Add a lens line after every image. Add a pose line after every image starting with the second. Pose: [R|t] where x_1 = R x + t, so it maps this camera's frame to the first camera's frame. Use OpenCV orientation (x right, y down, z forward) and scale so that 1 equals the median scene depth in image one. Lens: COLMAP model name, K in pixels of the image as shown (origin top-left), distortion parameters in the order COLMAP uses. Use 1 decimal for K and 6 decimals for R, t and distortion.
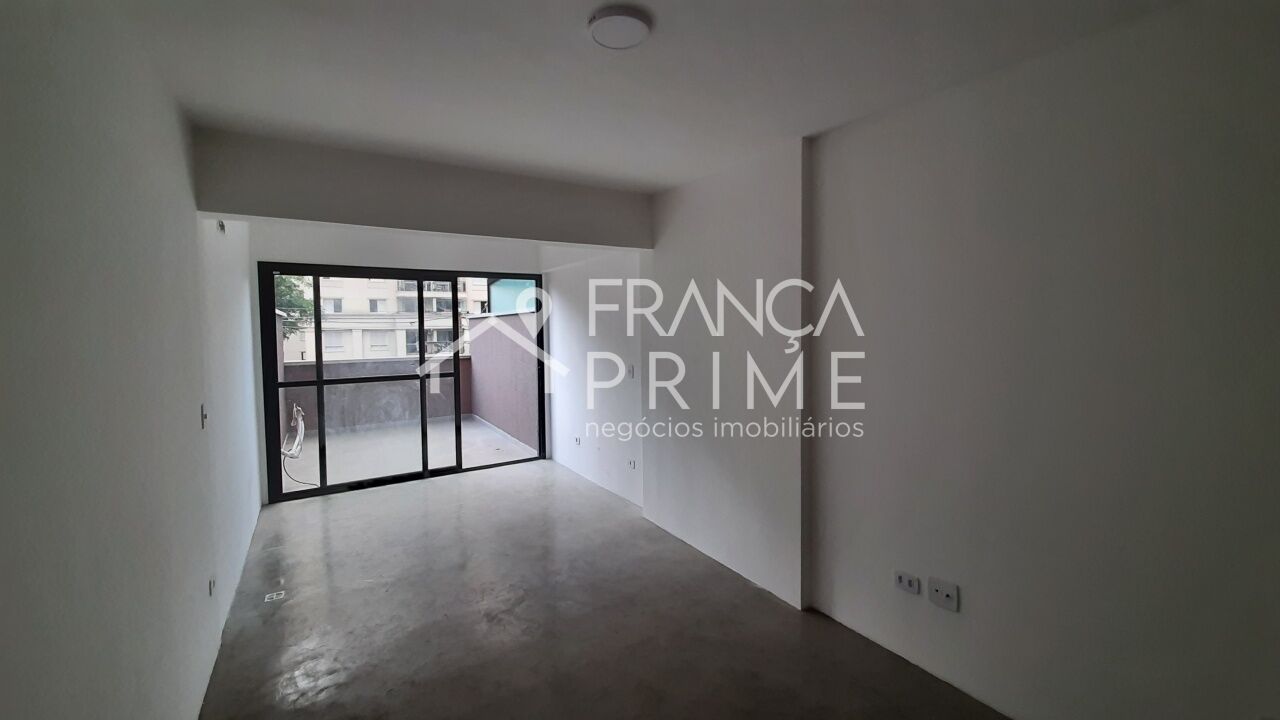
lens RADIAL K [[489.9, 0, 636.9], [0, 489.9, 342.2], [0, 0, 1]] dist [0.000052, 0.000011]
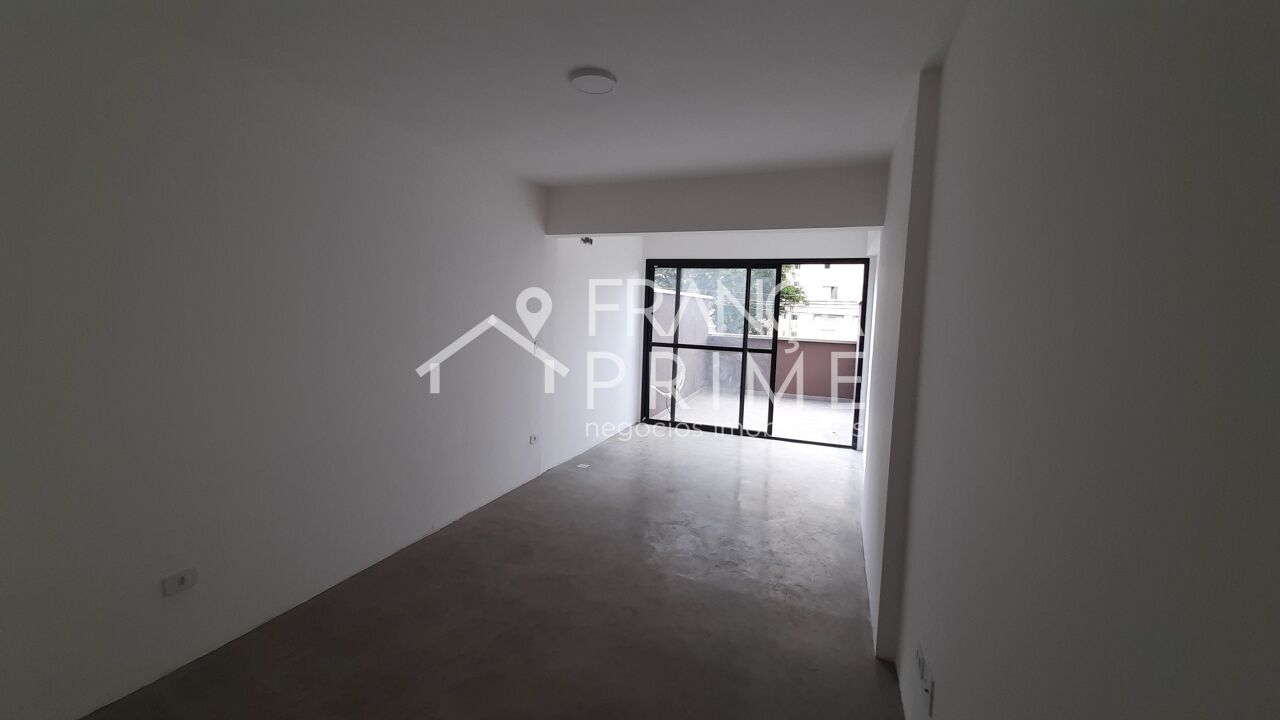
lens RADIAL K [[489.9, 0, 636.9], [0, 489.9, 342.2], [0, 0, 1]] dist [0.000052, 0.000011]
pose [[0.574889, 0.091572, -0.813091, 0.243162], [-0.072202, 0.995519, 0.061068, -0.001641], [0.815039, 0.023599, 0.578925, 0.065727]]
